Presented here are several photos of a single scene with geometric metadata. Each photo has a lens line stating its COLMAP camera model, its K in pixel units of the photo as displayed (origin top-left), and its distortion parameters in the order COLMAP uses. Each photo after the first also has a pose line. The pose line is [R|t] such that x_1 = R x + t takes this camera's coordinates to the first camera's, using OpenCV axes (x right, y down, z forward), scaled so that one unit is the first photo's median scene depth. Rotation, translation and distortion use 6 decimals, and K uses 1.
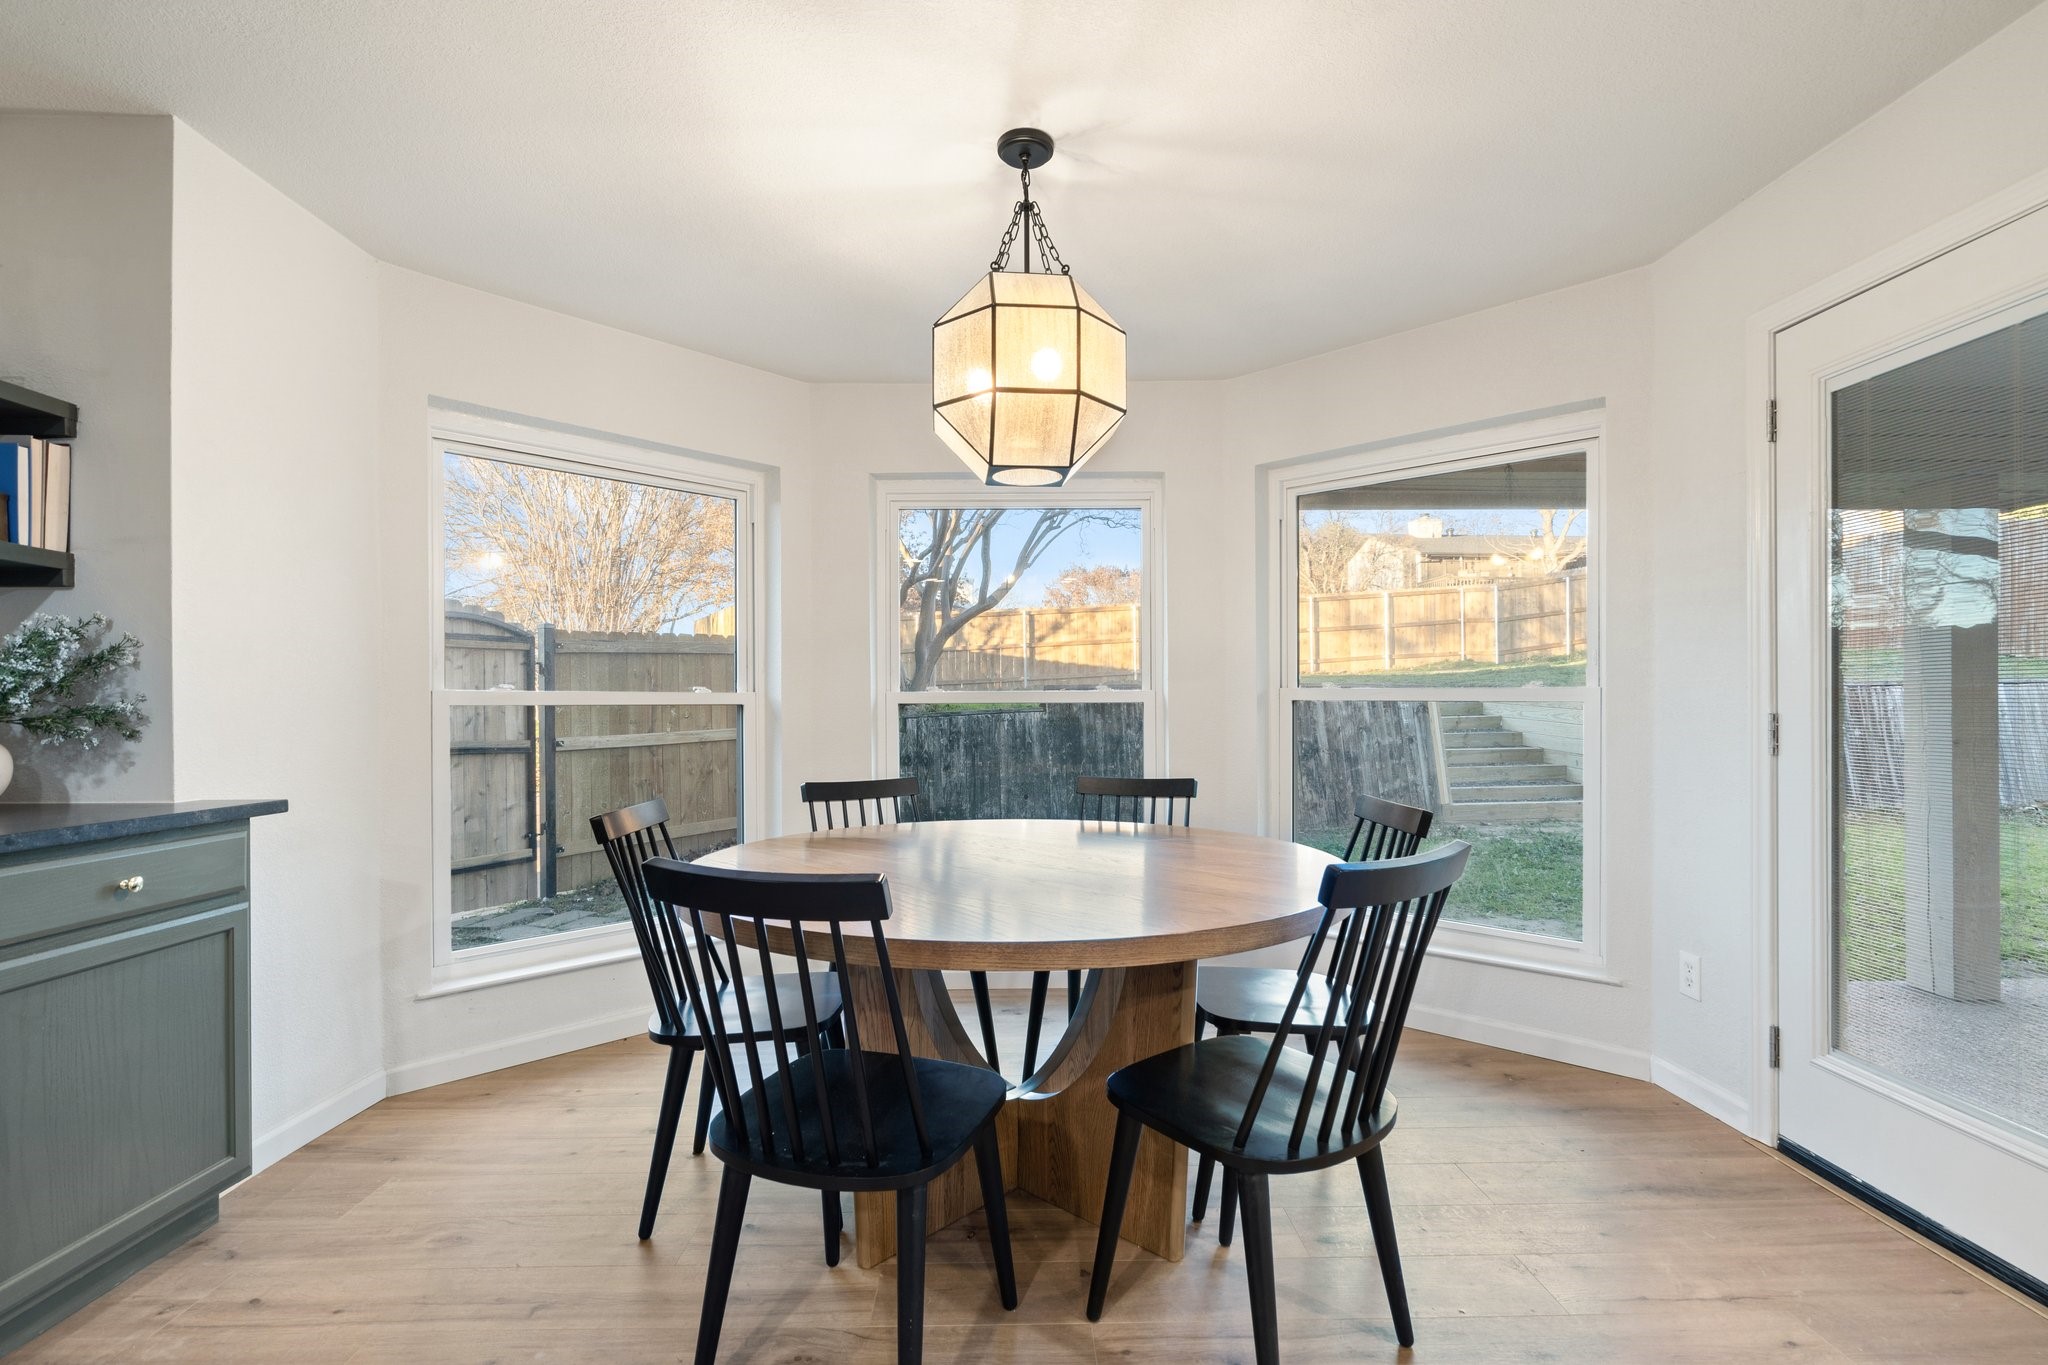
lens RADIAL K [[940.9, 0, 1028.2], [0, 940.9, 696.1], [0, 0, 1]] dist [0.001194, -0.000588]
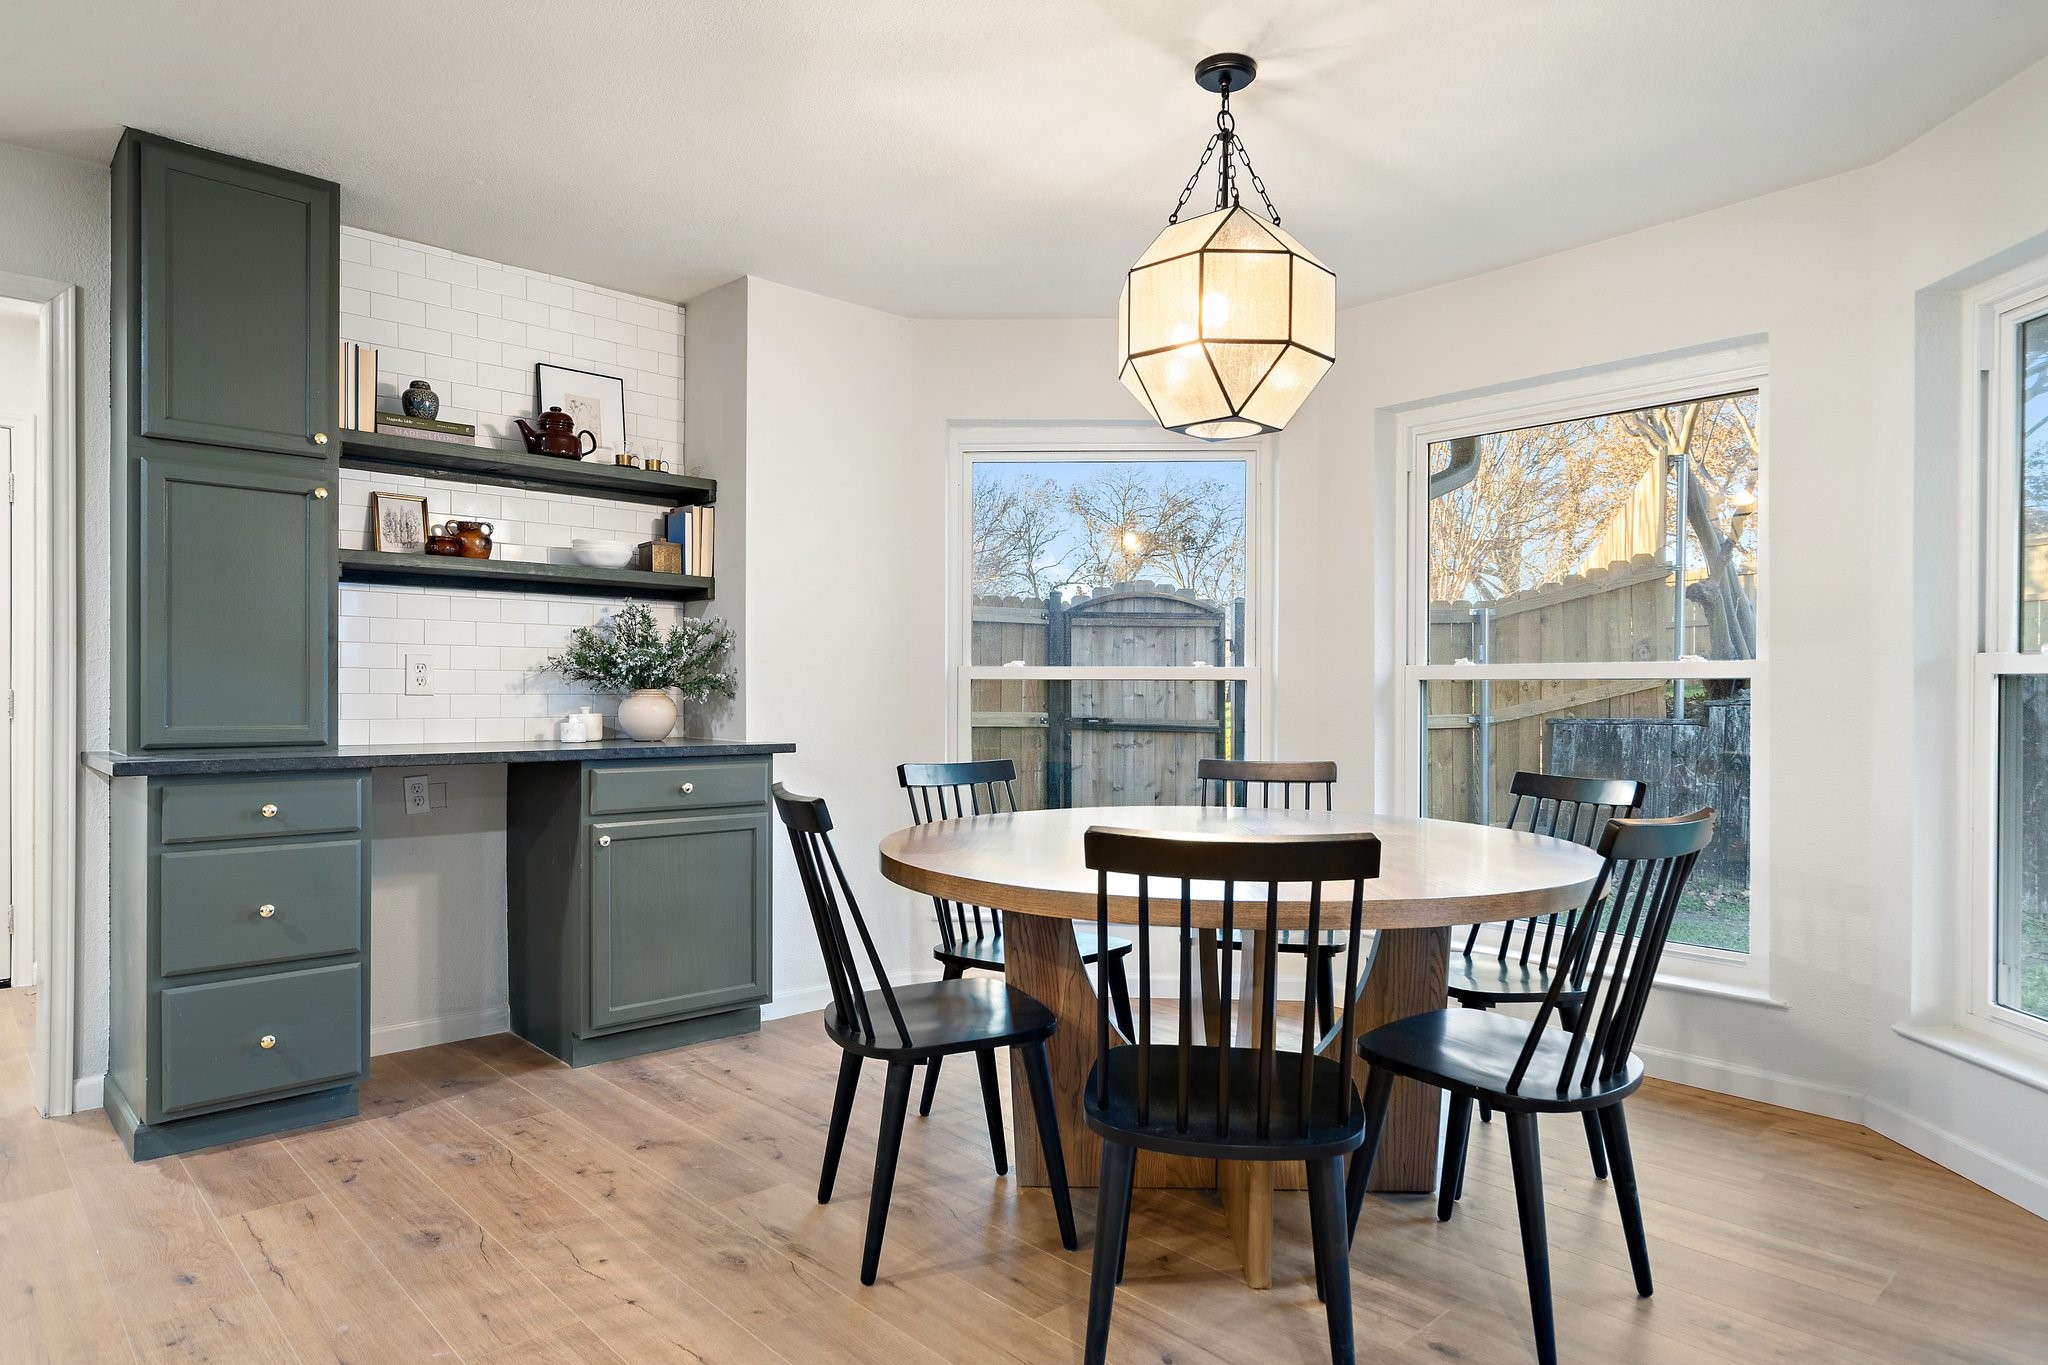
lens RADIAL K [[1225.4, 0, 1020.2], [0, 1225.4, 684.9], [0, 0, 1]] dist [0.005473, -0.000040]
pose [[0.658606, 0.004005, -0.752477, 0.825635], [-0.000346, 0.999987, 0.005020, 0.014207], [0.752488, -0.003046, 0.658599, 0.055280]]
